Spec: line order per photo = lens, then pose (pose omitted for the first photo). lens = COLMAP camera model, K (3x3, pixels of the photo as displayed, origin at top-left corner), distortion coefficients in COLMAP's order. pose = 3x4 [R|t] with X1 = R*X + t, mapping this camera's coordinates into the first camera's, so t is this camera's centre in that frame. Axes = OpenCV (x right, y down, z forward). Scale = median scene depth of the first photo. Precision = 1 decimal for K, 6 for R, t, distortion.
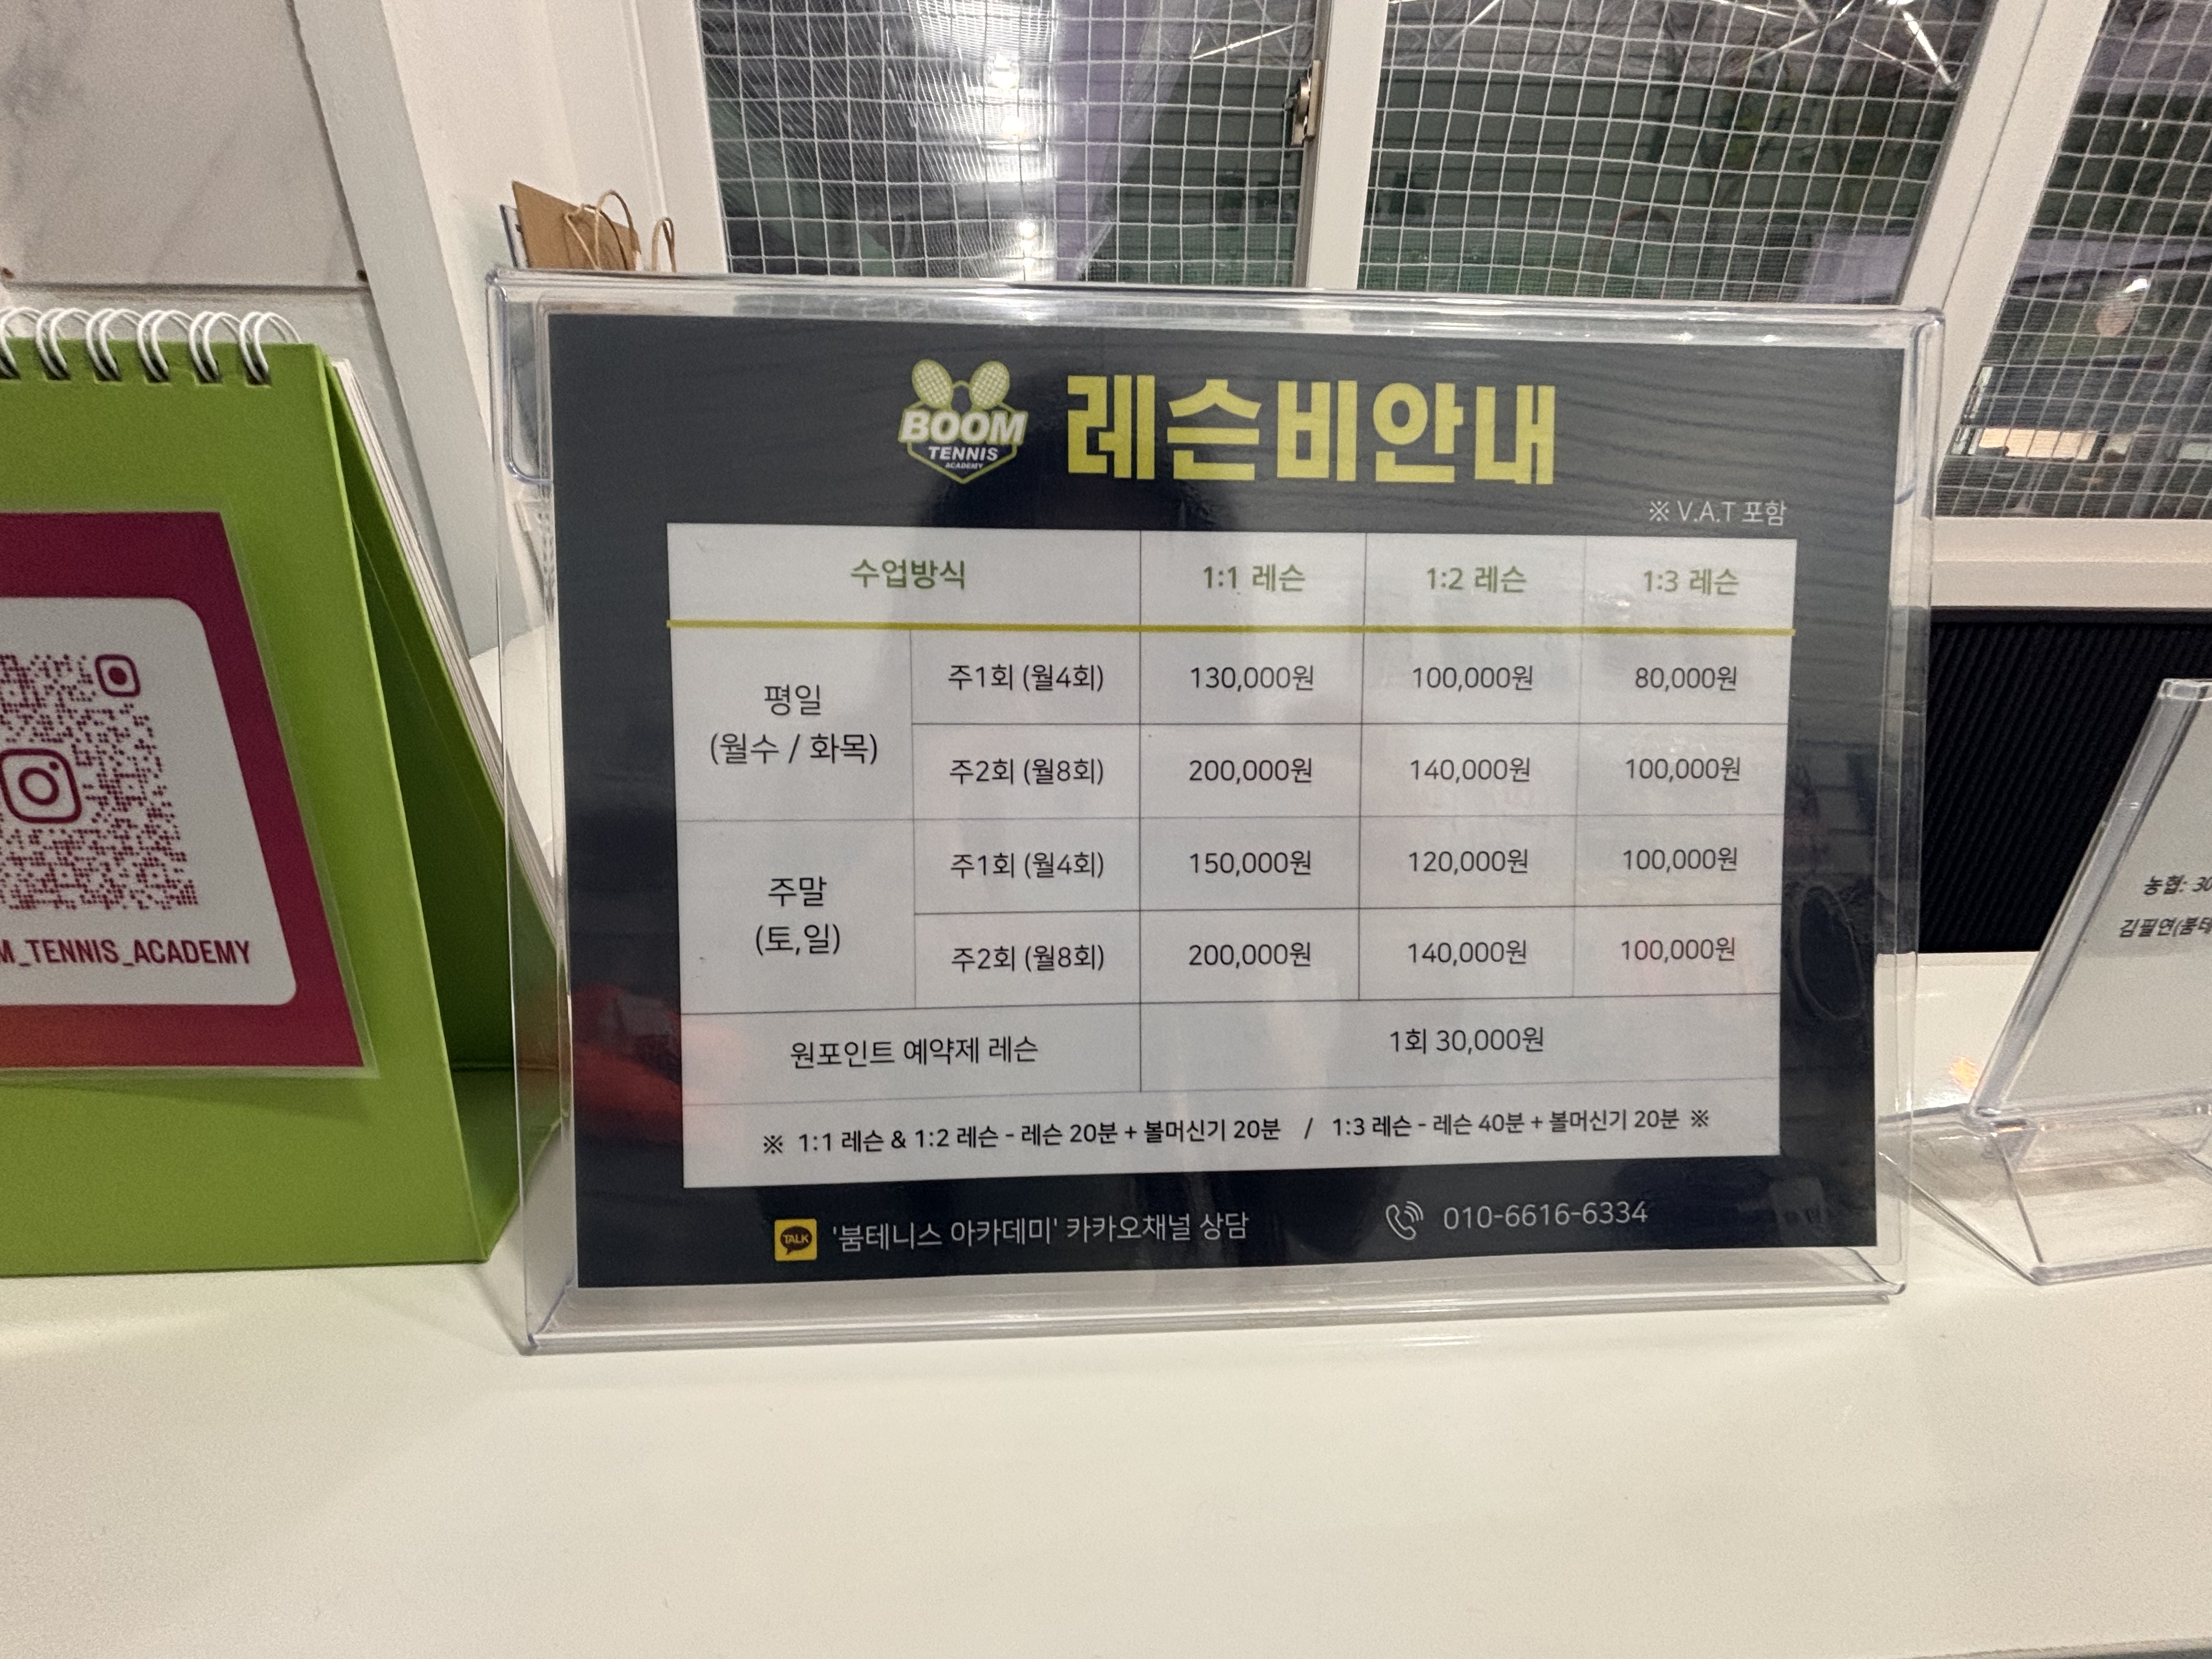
lens RADIAL K [[868.8, 0, 1113.6], [0, 868.8, 820.8], [0, 0, 1]] dist [0.008099, -0.001525]
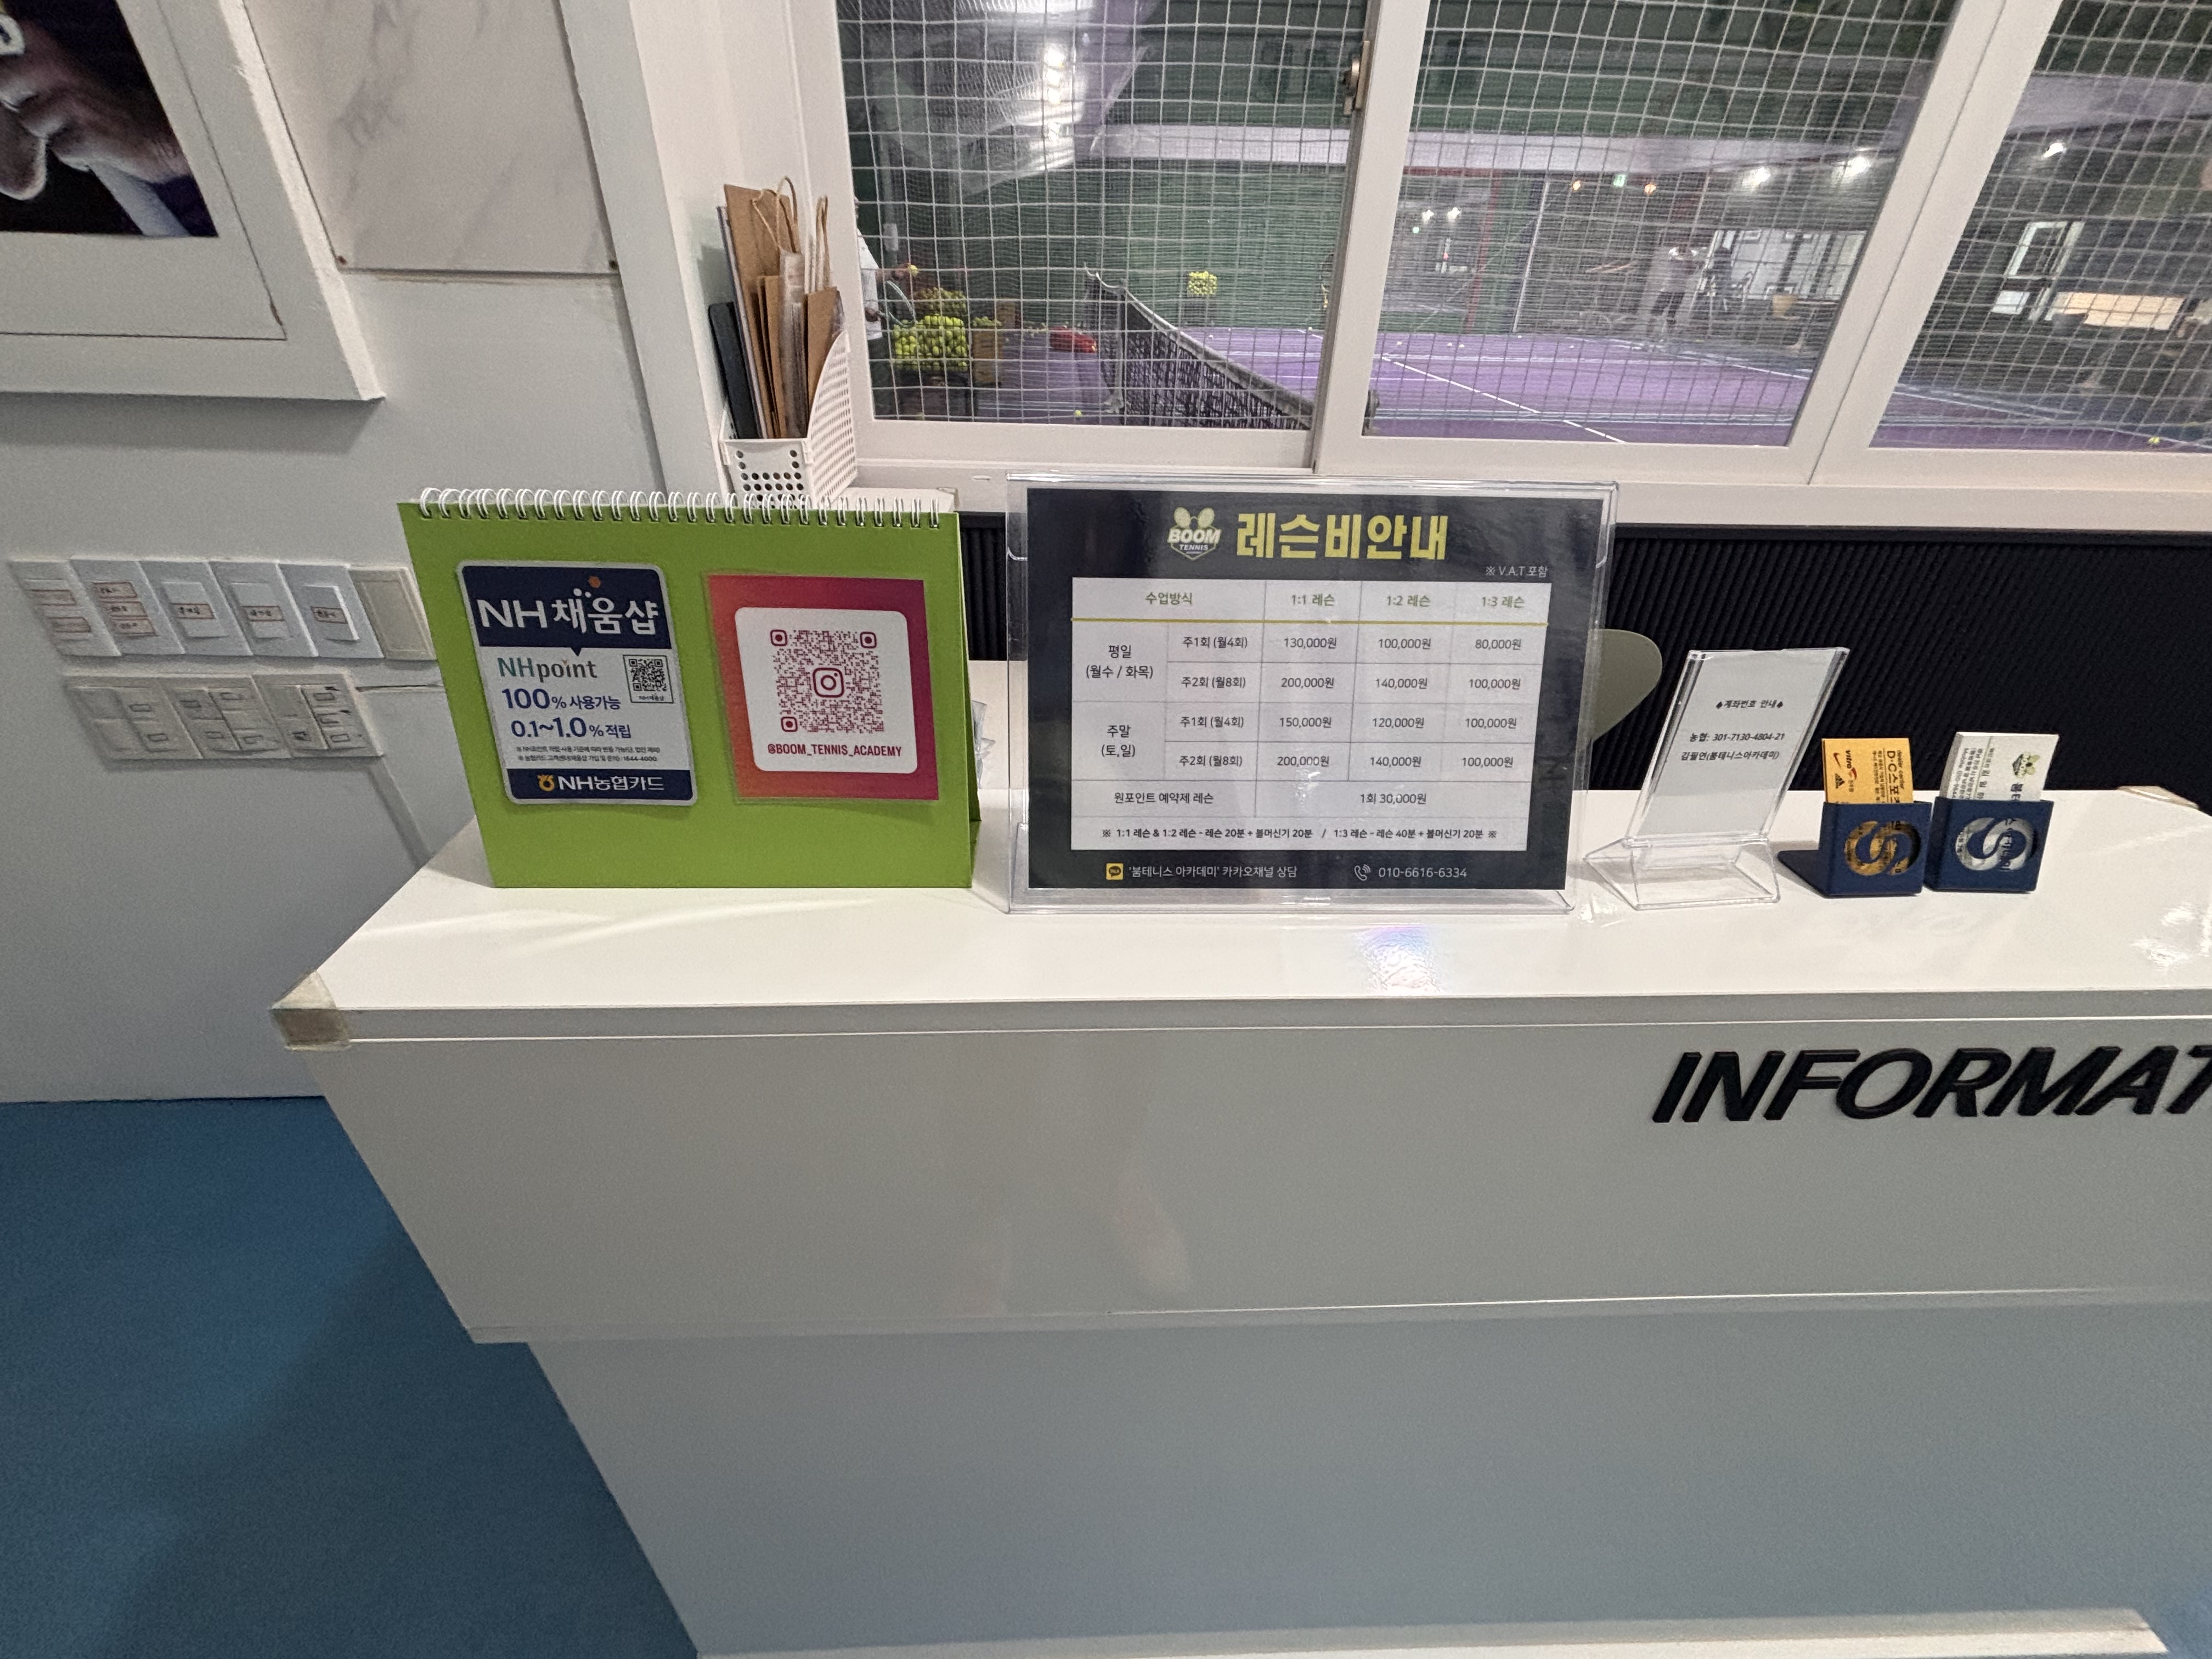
lens RADIAL K [[868.8, 0, 1109.6], [0, 868.8, 820.4], [0, 0, 1]] dist [0.008099, -0.001525]
pose [[0.999679, 0.017788, -0.018030, -0.335231], [-0.015092, 0.990040, 0.139973, -0.009813], [0.020340, -0.139656, 0.989991, -1.423293]]
